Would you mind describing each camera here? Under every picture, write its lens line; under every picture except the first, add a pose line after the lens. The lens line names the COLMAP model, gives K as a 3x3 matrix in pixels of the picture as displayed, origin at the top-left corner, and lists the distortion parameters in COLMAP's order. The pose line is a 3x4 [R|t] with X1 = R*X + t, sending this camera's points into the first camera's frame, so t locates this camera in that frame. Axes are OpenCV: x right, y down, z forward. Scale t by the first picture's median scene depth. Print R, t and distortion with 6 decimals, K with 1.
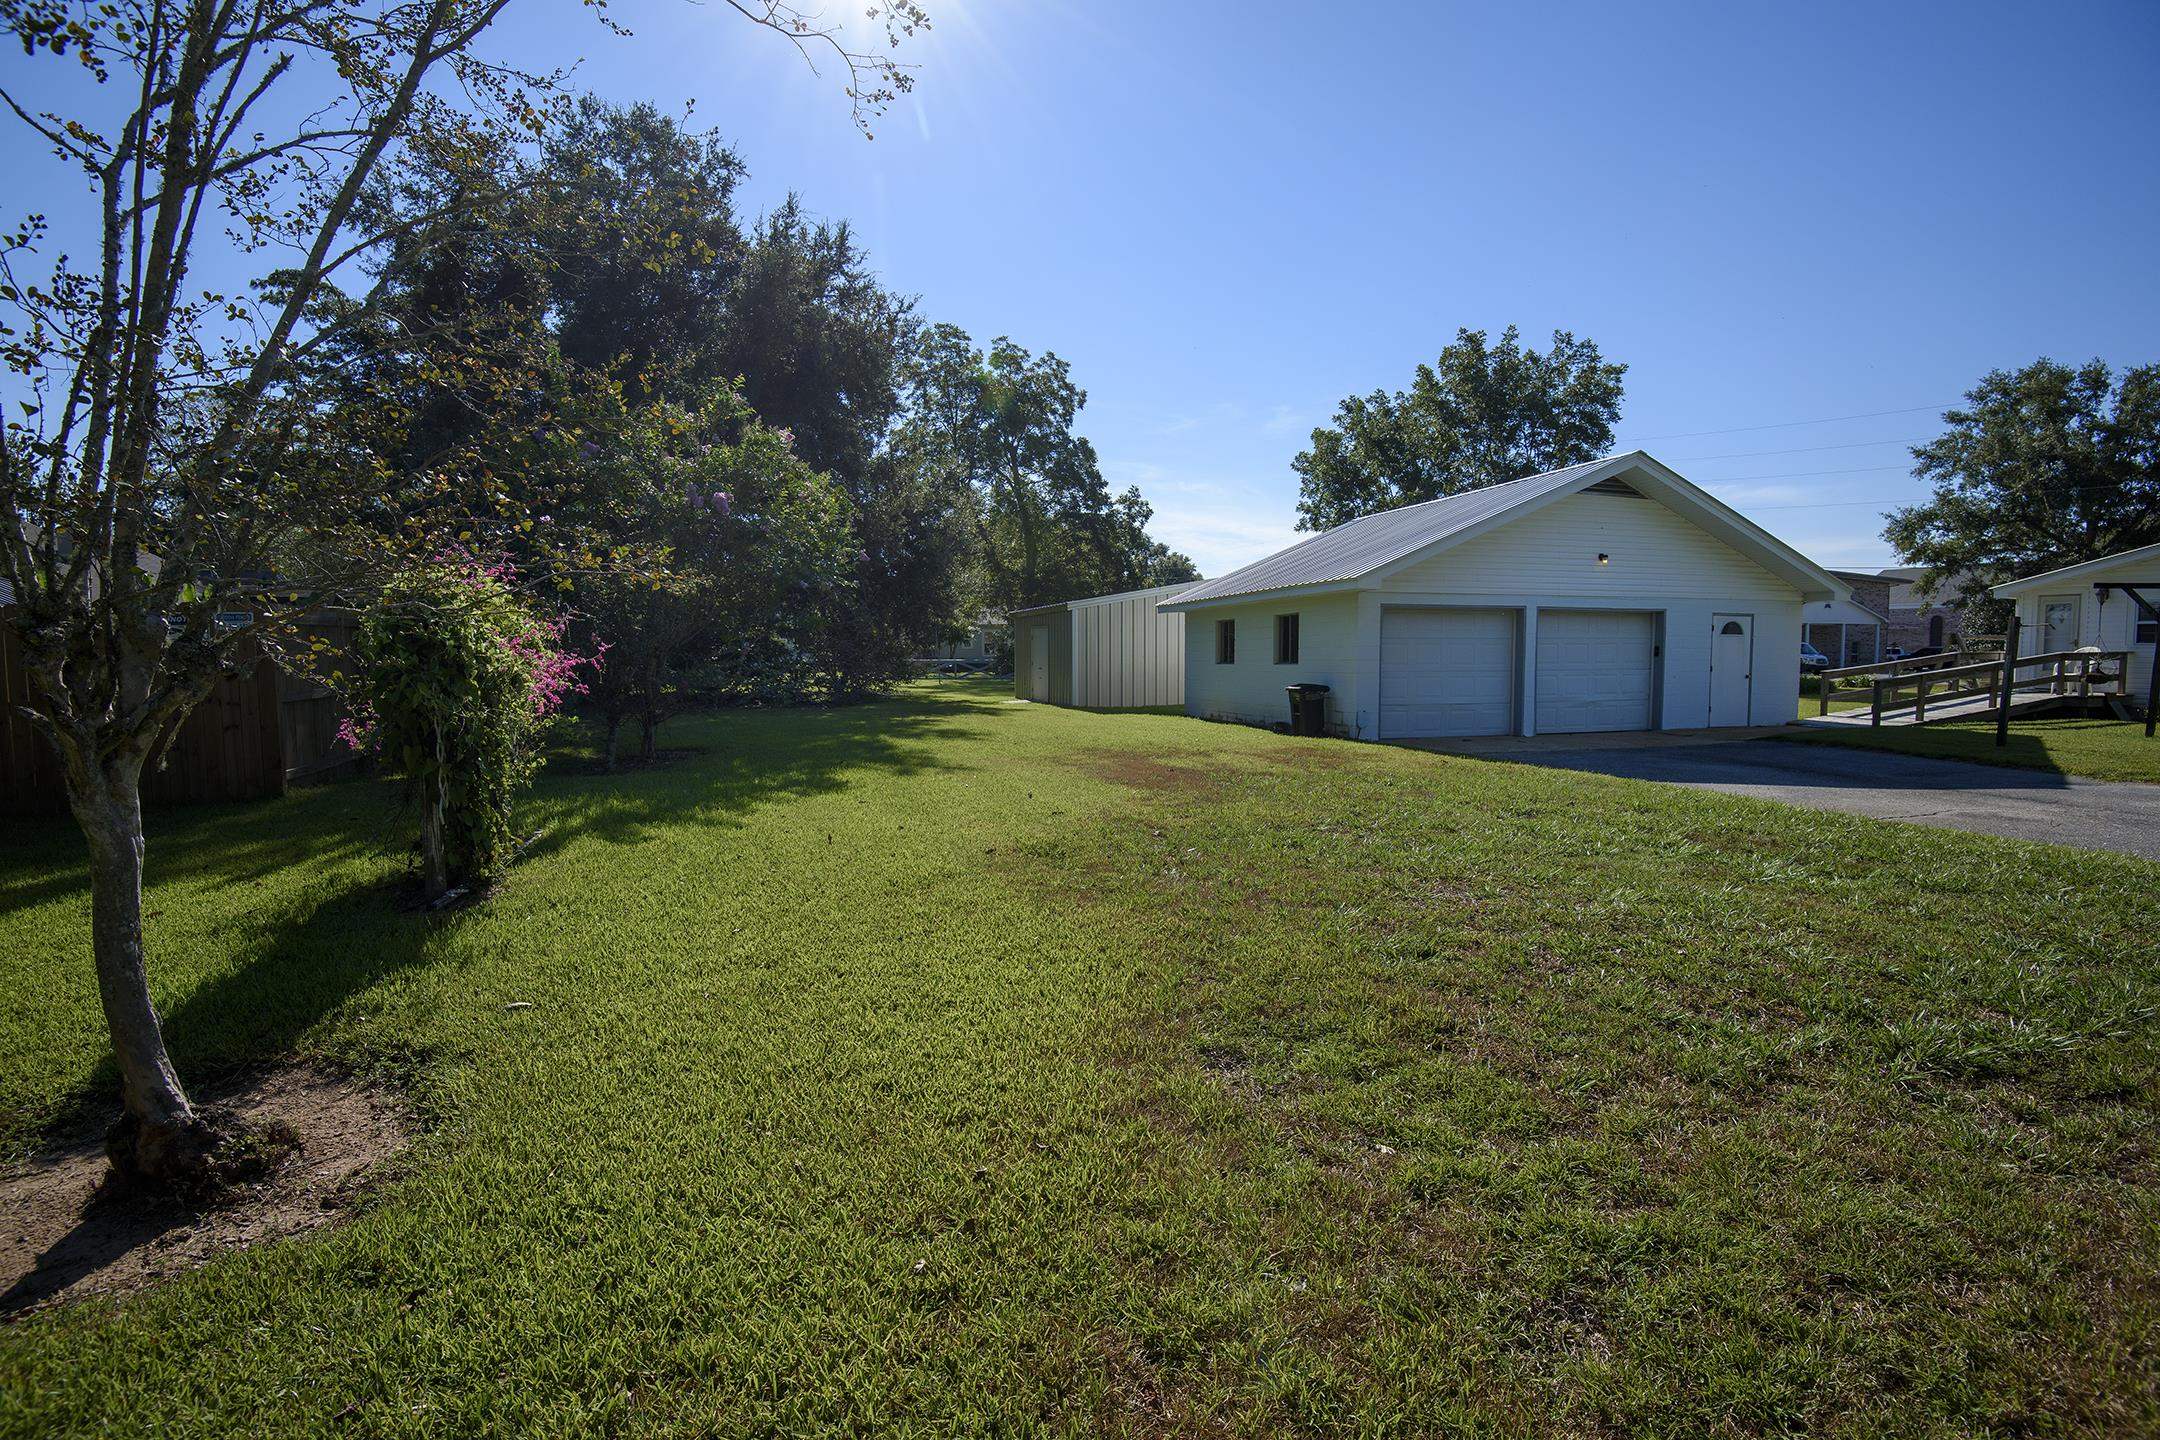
lens RADIAL K [[965.8, 0, 1110.1], [0, 965.8, 714.3], [0, 0, 1]] dist [-0.018529, -0.012402]
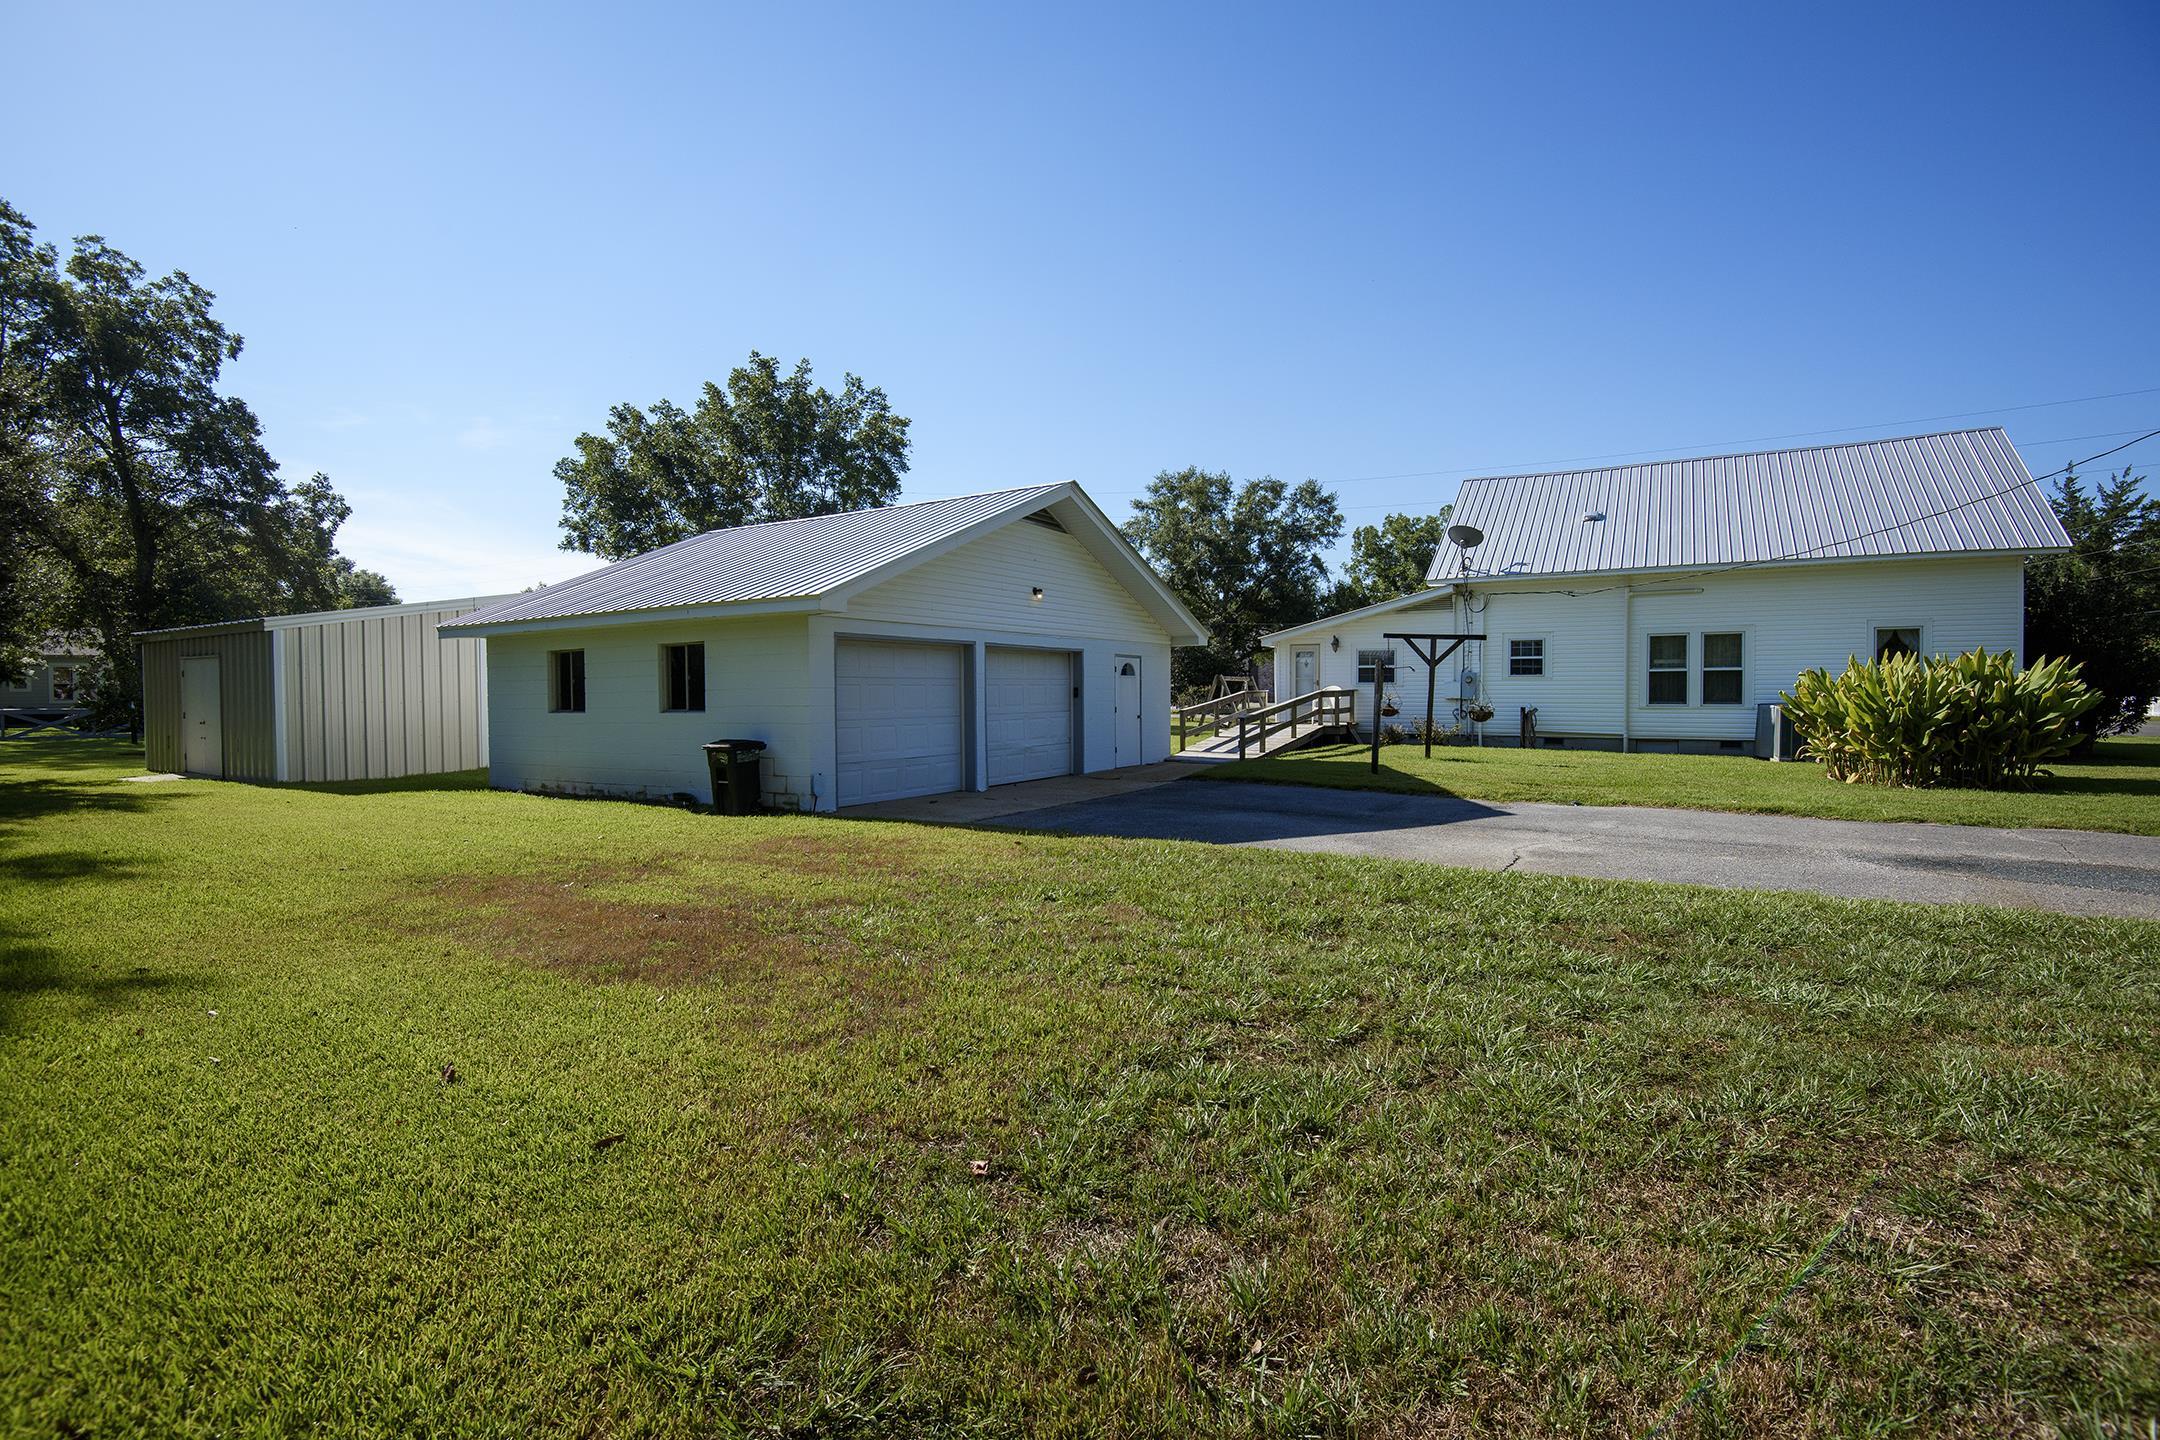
lens RADIAL K [[972.1, 0, 1080.0], [0, 972.1, 720.0], [0, 0, 1]] dist [-0.031793, -0.007288]
pose [[0.754237, -0.021474, 0.656252, -0.023127], [0.045048, 0.998802, -0.019092, -0.006492], [-0.655056, 0.043962, 0.754301, 0.089519]]
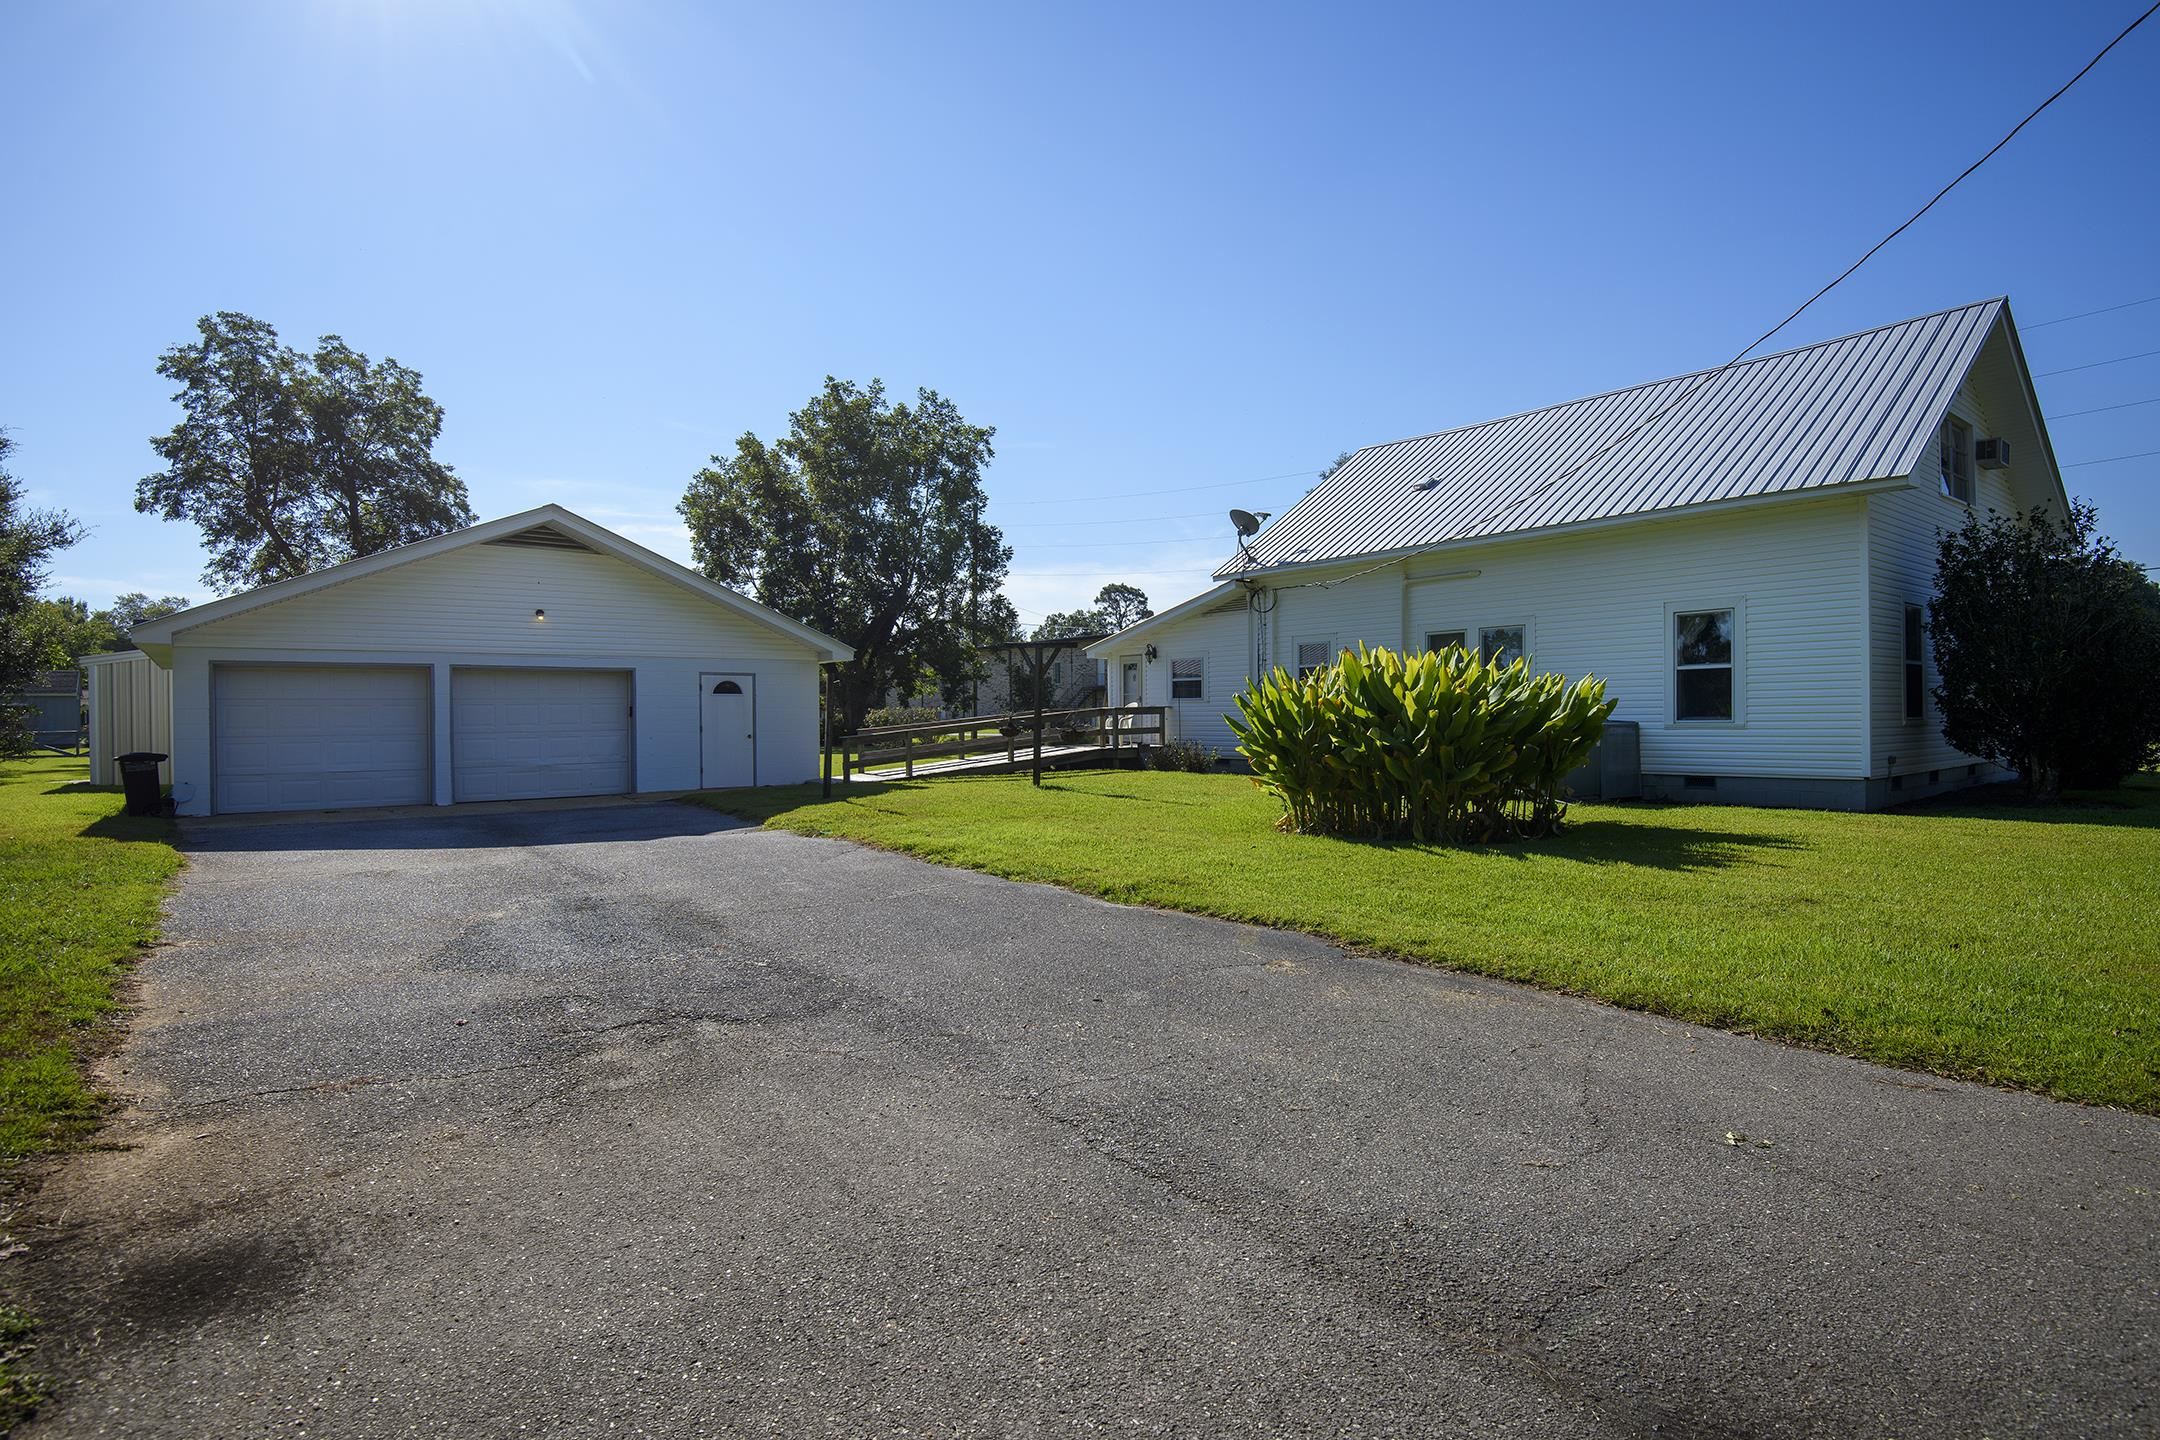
lens RADIAL K [[1058.8, 0, 1080.0], [0, 1058.8, 720.0], [0, 0, 1]] dist [-0.039306, -0.000175]
pose [[0.929606, -0.010317, 0.368409, 0.205128], [0.031613, 0.998156, -0.051816, 0.003930], [-0.367195, 0.059814, 0.928219, -0.048358]]
